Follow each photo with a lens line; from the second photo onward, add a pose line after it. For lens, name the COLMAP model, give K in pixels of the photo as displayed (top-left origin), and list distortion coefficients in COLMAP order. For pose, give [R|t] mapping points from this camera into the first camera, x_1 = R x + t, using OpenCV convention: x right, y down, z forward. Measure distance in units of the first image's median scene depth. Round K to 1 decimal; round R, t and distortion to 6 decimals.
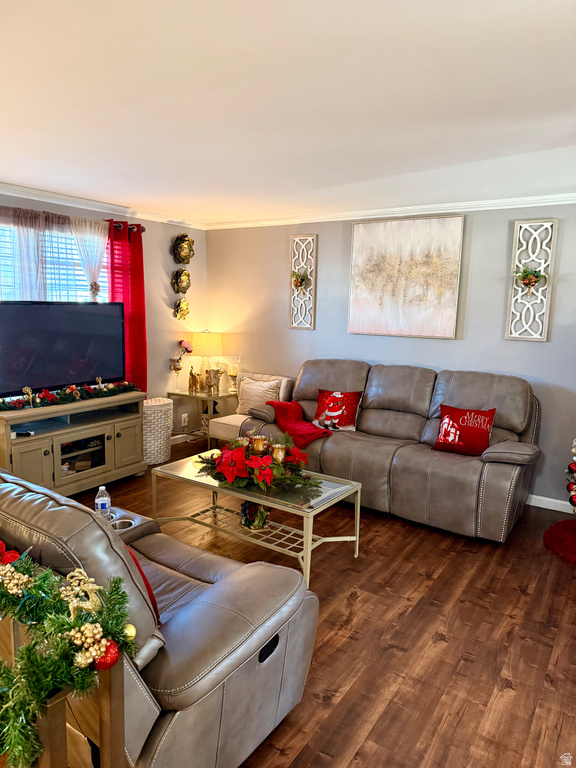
lens RADIAL K [[539.9, 0, 285.1], [0, 539.9, 379.0], [0, 0, 1]] dist [0.058211, -0.059893]
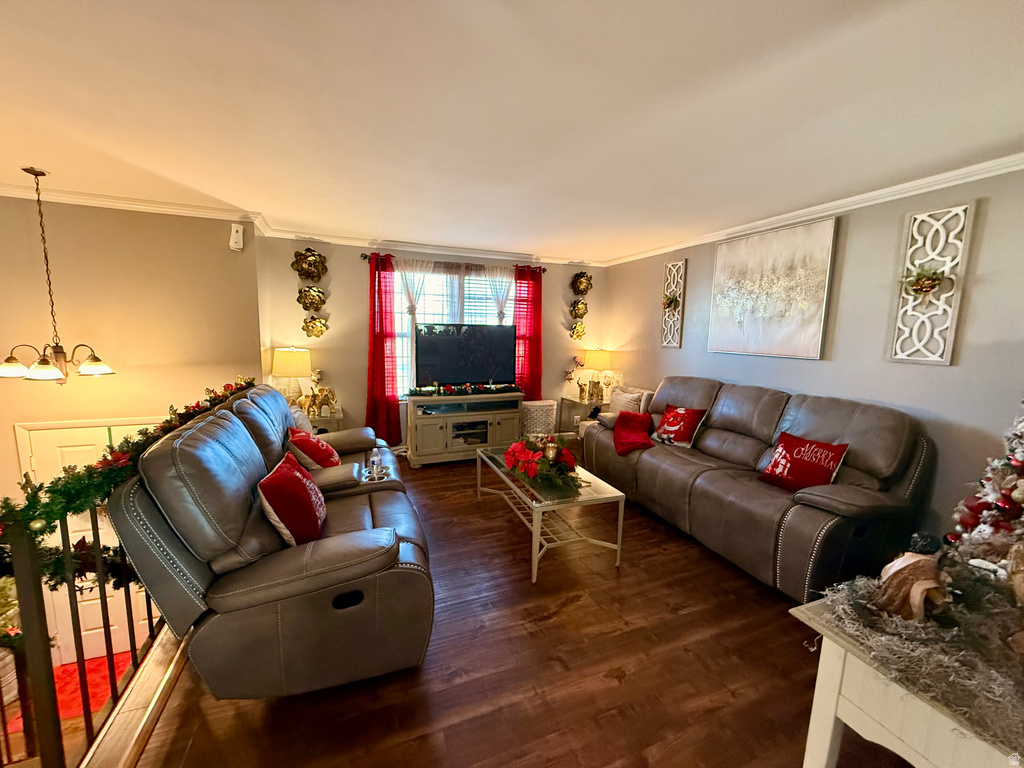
lens RADIAL K [[407.2, 0, 510.5], [0, 407.2, 383.4], [0, 0, 1]] dist [-0.003408, 0.000517]
pose [[0.818376, 0.064631, -0.571037, 0.288209], [-0.078431, 0.996919, 0.000430, 0.002970], [0.569305, 0.044435, 0.820924, 0.189169]]
